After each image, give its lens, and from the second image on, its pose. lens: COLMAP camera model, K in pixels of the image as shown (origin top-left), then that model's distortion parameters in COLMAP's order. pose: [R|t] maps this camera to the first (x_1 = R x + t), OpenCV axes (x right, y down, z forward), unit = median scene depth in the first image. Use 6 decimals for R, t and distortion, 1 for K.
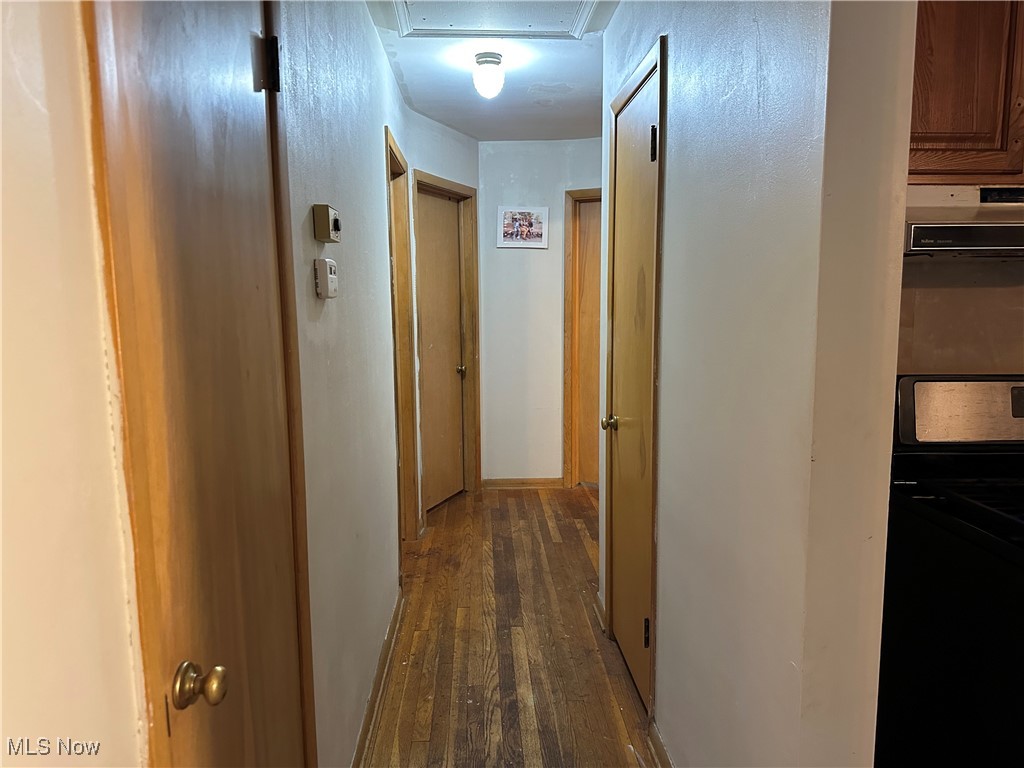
lens RADIAL K [[732.3, 0, 512.0], [0, 732.3, 384.0], [0, 0, 1]] dist [0.081478, -0.104786]
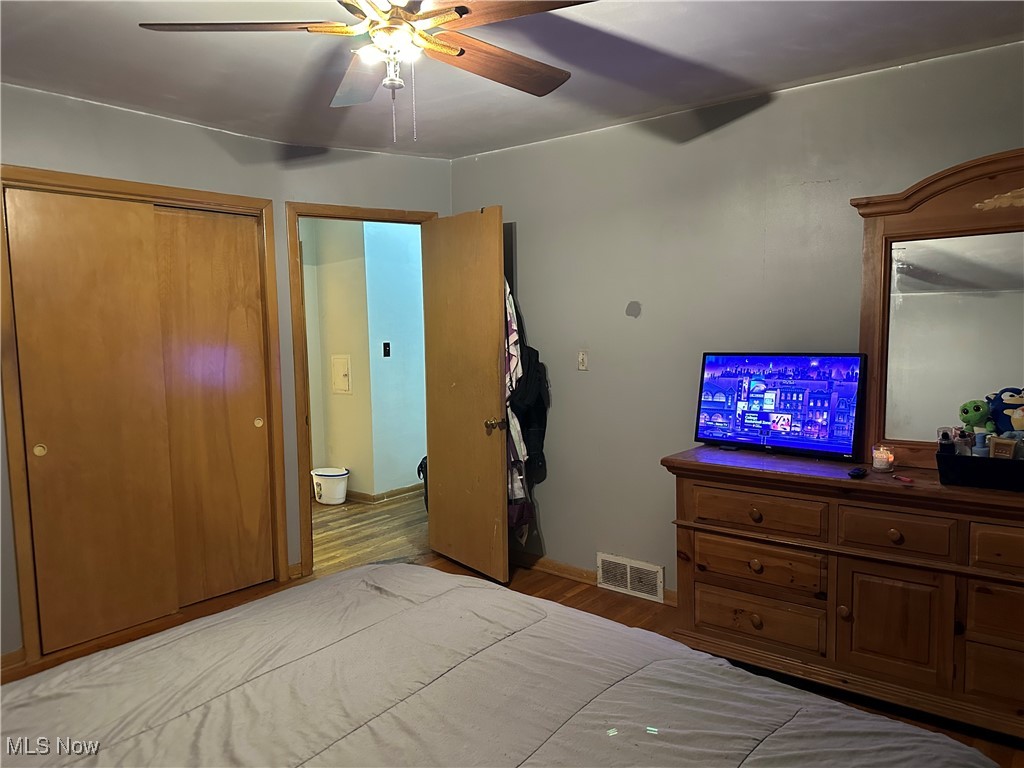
lens RADIAL K [[732.3, 0, 512.0], [0, 732.3, 384.0], [0, 0, 1]] dist [0.081478, -0.104786]
pose [[-0.754448, -0.030887, 0.655632, -0.870331], [0.112345, 0.978074, 0.175355, -0.196538], [-0.646673, 0.205953, -0.734437, 1.629417]]
